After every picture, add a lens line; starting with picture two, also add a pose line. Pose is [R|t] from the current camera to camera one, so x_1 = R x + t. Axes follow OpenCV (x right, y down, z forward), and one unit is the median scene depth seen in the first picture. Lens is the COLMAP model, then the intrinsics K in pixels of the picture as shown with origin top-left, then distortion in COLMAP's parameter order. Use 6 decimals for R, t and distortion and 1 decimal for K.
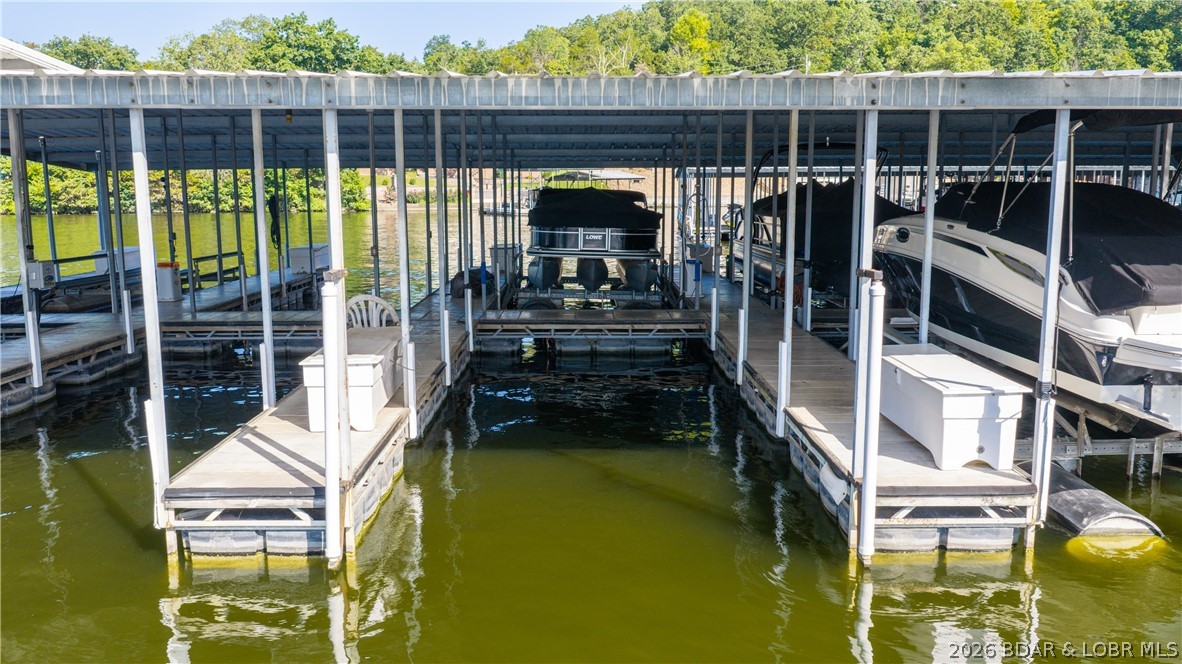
lens RADIAL K [[971.3, 0, 591.0], [0, 971.3, 332.0], [0, 0, 1]] dist [0.000092, -0.000020]
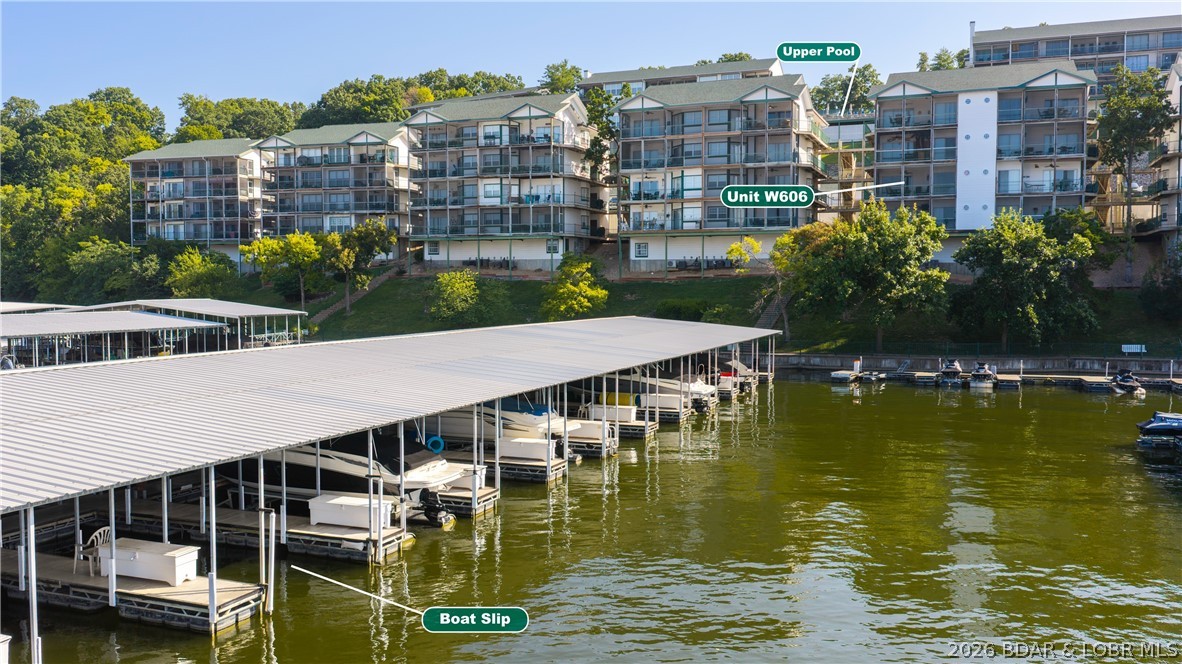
lens RADIAL K [[971.3, 0, 591.0], [0, 971.3, 332.0], [0, 0, 1]] dist [0.000092, -0.000020]
pose [[0.376967, -0.040859, 0.925325, -2.399433], [0.130828, 0.991359, -0.009524, -0.406577], [-0.916940, 0.124649, 0.379055, -0.987305]]
